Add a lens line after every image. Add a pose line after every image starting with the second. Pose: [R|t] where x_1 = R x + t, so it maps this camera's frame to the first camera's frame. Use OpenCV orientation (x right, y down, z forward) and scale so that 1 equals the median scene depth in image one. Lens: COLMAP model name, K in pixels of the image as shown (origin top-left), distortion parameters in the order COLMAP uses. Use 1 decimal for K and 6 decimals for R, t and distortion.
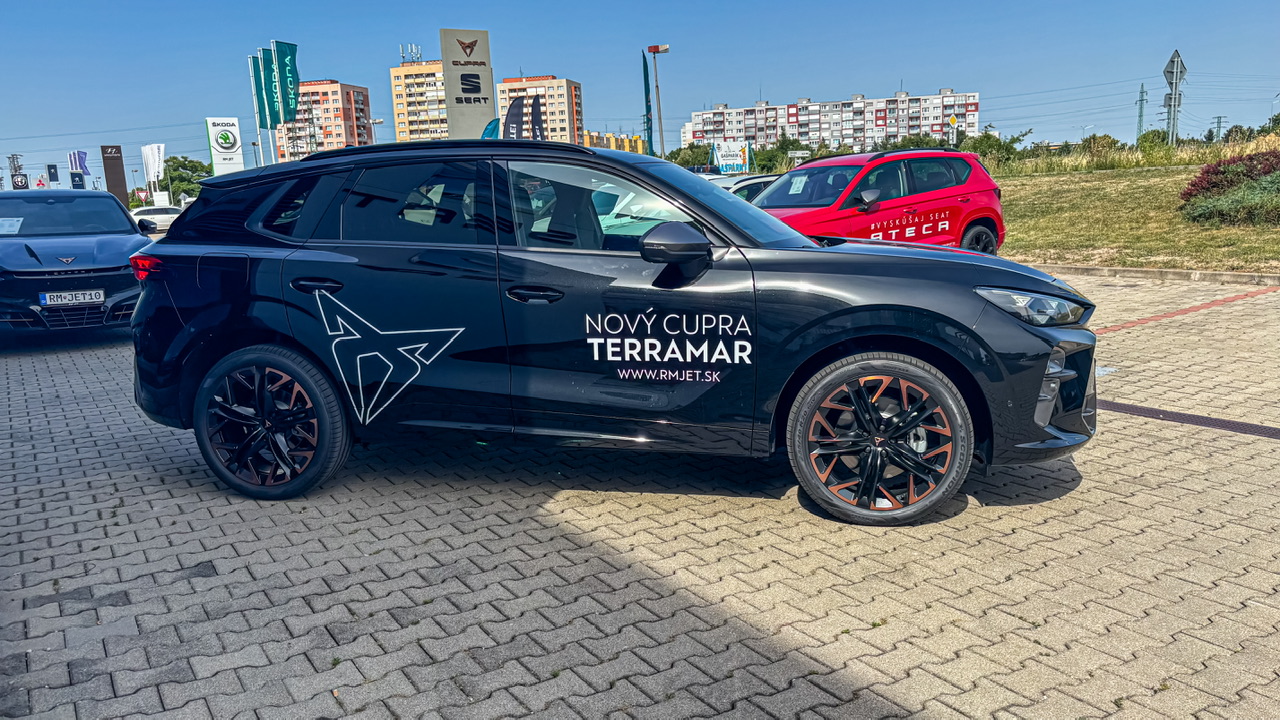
lens RADIAL K [[970.6, 0, 639.2], [0, 970.6, 348.6], [0, 0, 1]] dist [0.078944, -0.090331]
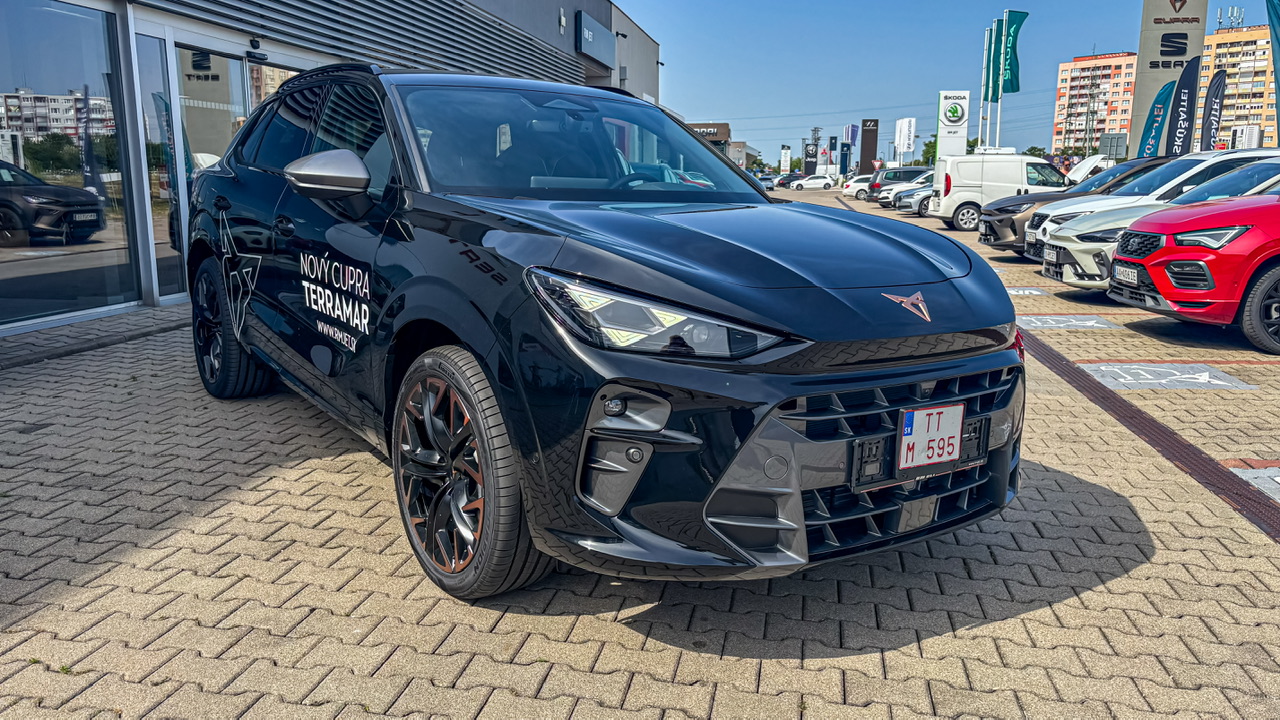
lens RADIAL K [[983.7, 0, 643.8], [0, 983.7, 344.6], [0, 0, 1]] dist [0.045442, -0.059495]
pose [[0.733427, 0.169080, -0.658405, 0.796256], [-0.158281, 0.984427, 0.076488, -0.072622], [0.661085, 0.048115, 0.748767, 0.549074]]
